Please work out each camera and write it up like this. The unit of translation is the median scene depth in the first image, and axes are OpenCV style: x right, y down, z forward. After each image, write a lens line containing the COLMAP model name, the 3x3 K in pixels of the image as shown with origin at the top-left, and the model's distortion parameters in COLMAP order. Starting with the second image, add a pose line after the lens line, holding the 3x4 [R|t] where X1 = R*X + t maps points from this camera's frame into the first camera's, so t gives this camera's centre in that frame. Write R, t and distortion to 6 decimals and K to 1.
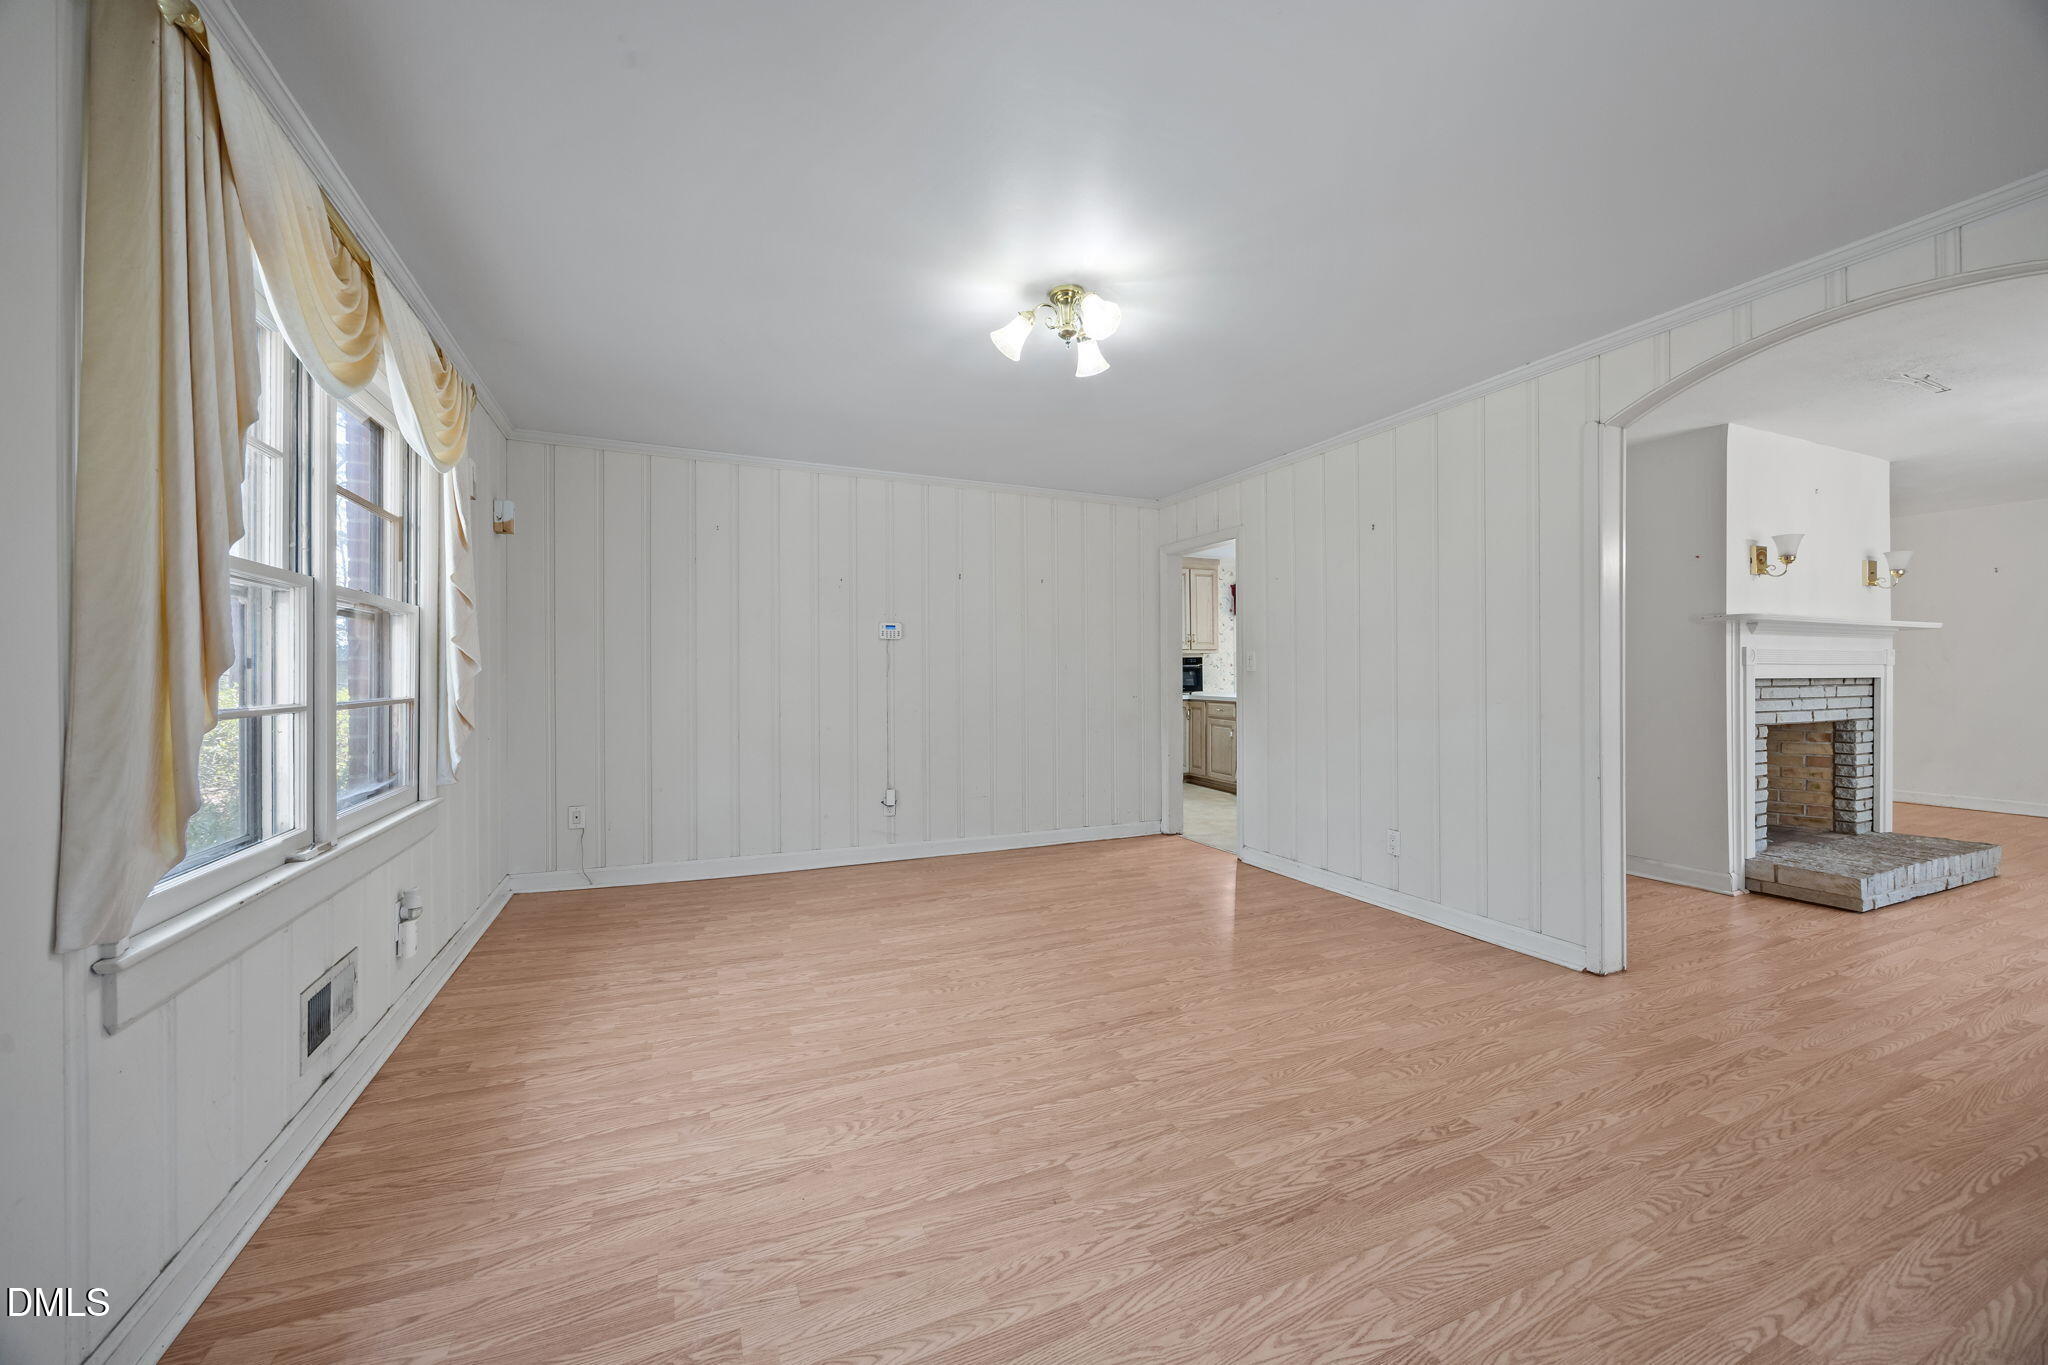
lens RADIAL K [[780.0, 0, 1025.6], [0, 780.0, 674.6], [0, 0, 1]] dist [-0.002359, -0.000547]
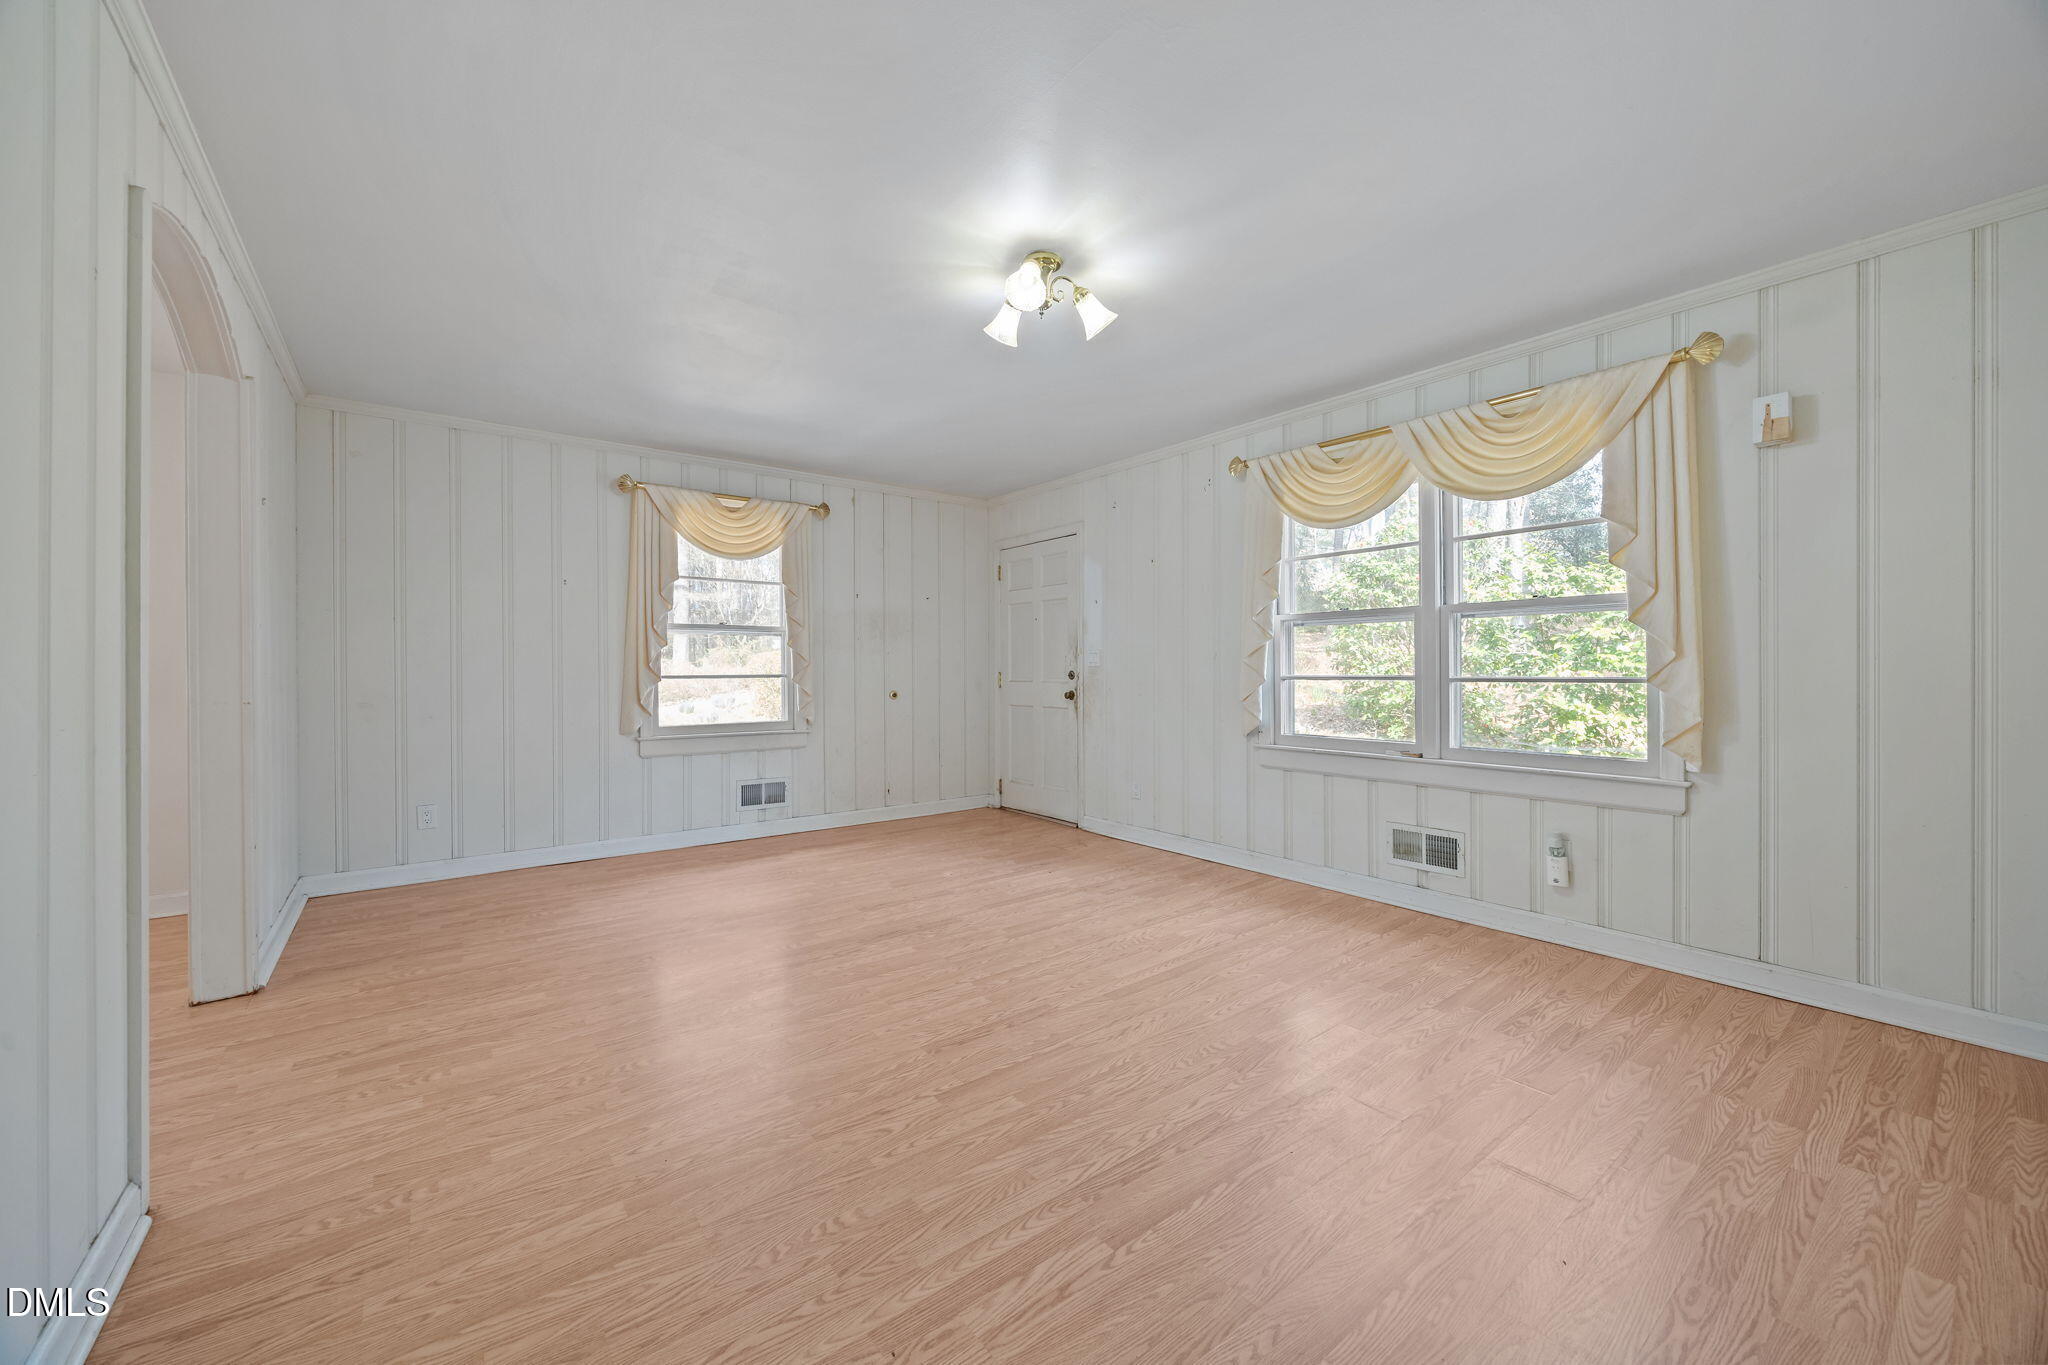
lens RADIAL K [[780.0, 0, 1025.6], [0, 780.0, 674.6], [0, 0, 1]] dist [-0.002359, -0.000547]
pose [[-0.971619, 0.007712, -0.236425, 0.315055], [0.006301, 0.999958, 0.006723, 0.013334], [0.236466, 0.005042, -0.971627, 2.005487]]
